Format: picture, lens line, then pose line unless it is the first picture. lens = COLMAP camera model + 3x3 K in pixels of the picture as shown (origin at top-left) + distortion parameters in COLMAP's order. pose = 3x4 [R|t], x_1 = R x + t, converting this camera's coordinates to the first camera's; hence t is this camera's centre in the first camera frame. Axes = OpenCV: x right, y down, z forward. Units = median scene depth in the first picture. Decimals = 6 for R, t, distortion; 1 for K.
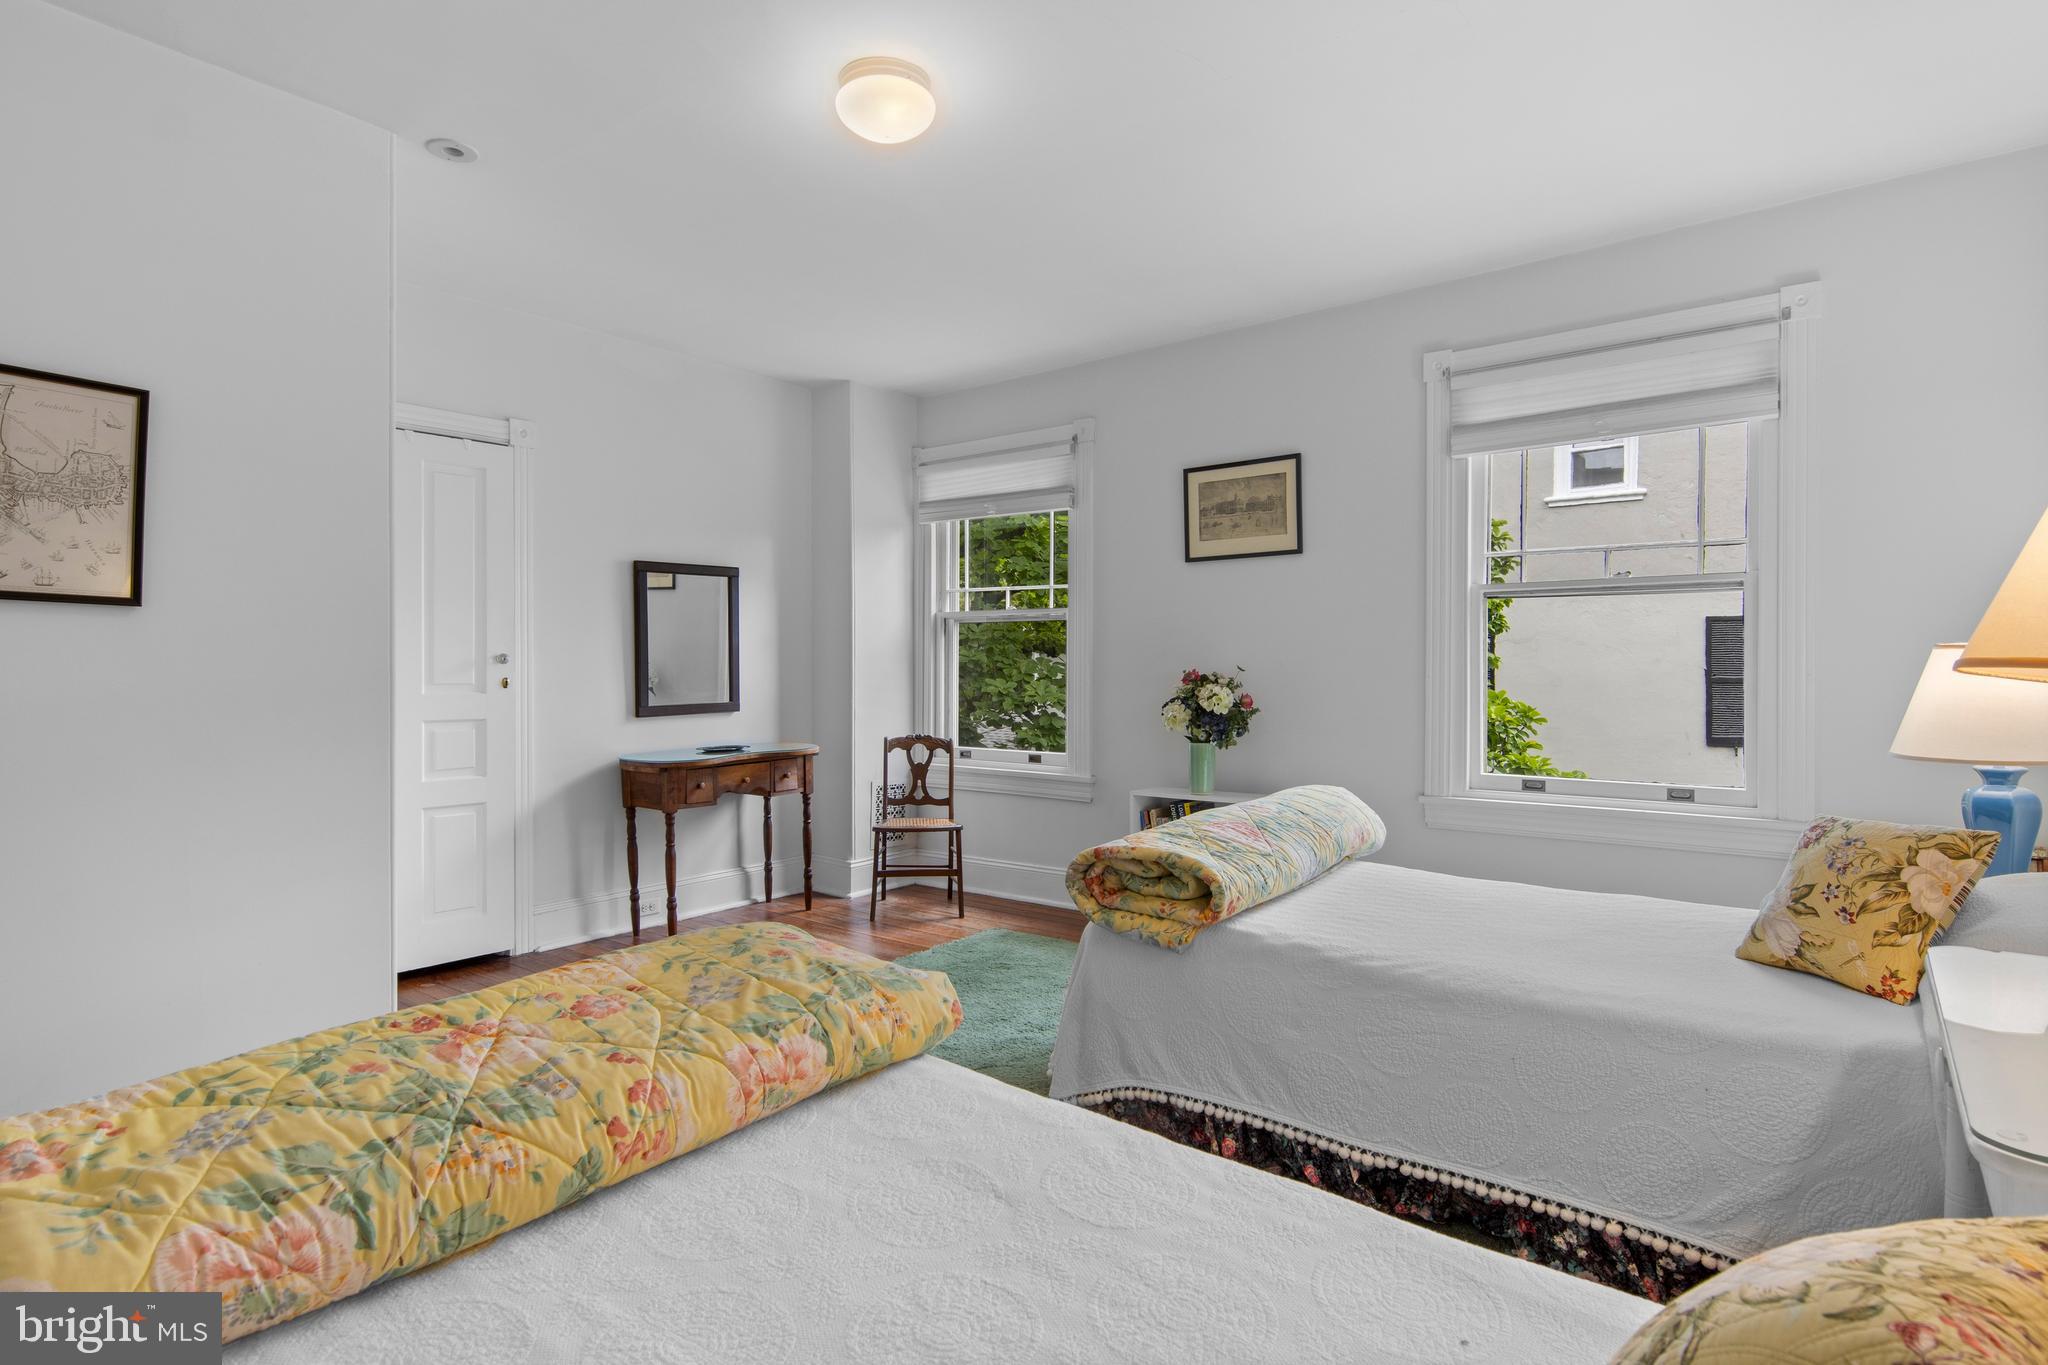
lens RADIAL K [[1057.7, 0, 1021.6], [0, 1057.7, 681.6], [0, 0, 1]] dist [-0.002314, -0.000545]
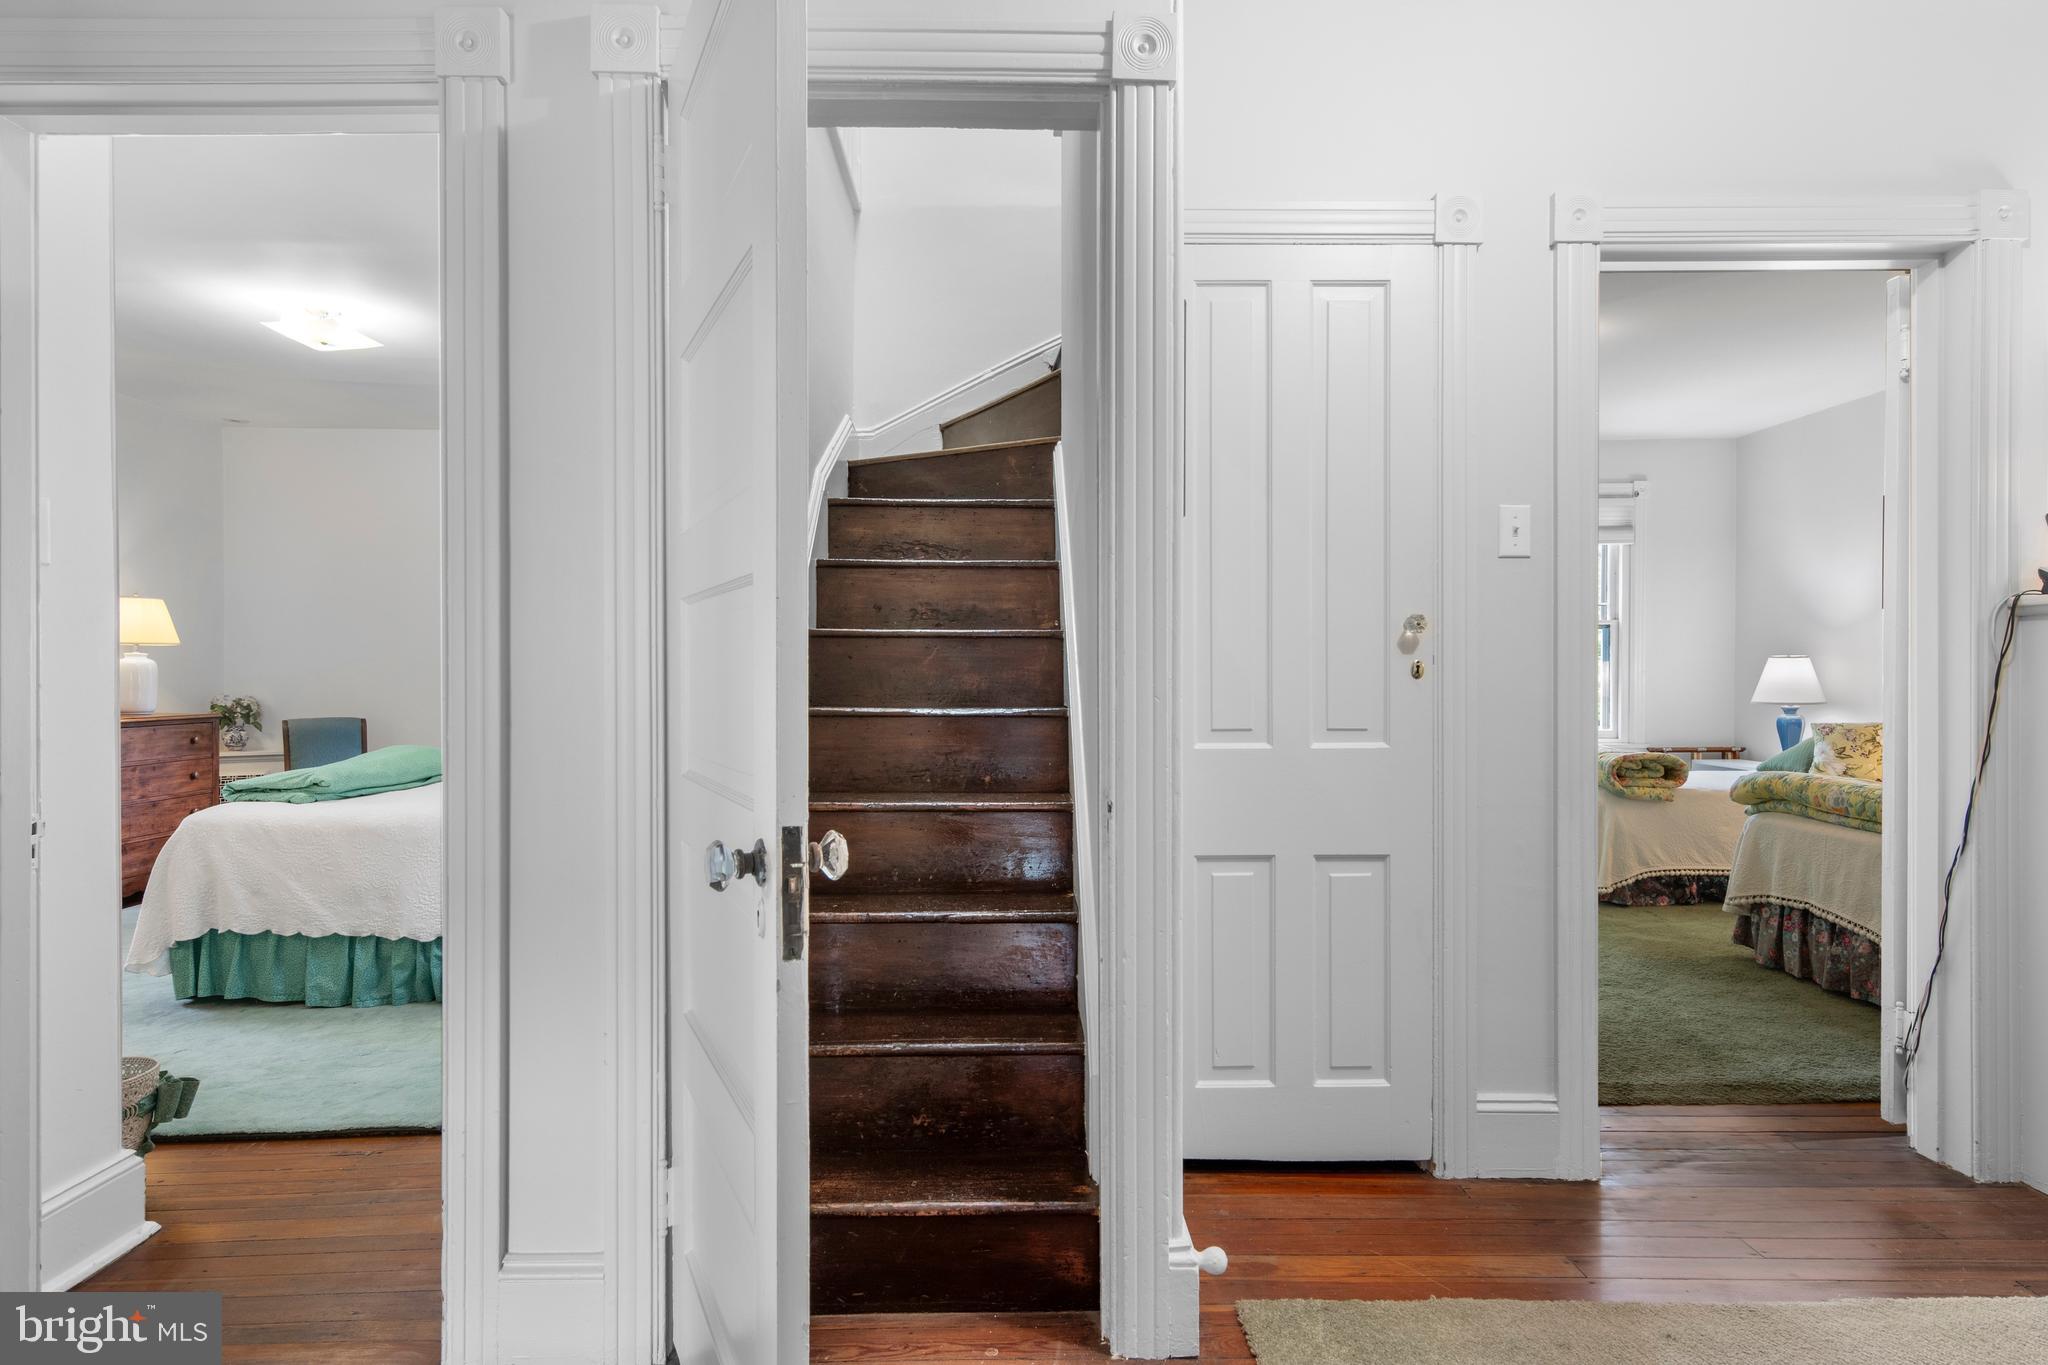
lens RADIAL K [[1125.4, 0, 1016.4], [0, 1125.4, 677.1], [0, 0, 1]] dist [0.007661, 0.000739]
pose [[0.775726, -0.002346, 0.631065, -2.154006], [0.006256, 0.999973, -0.003973, 0.011168], [-0.631038, 0.007030, 0.775720, 0.081340]]
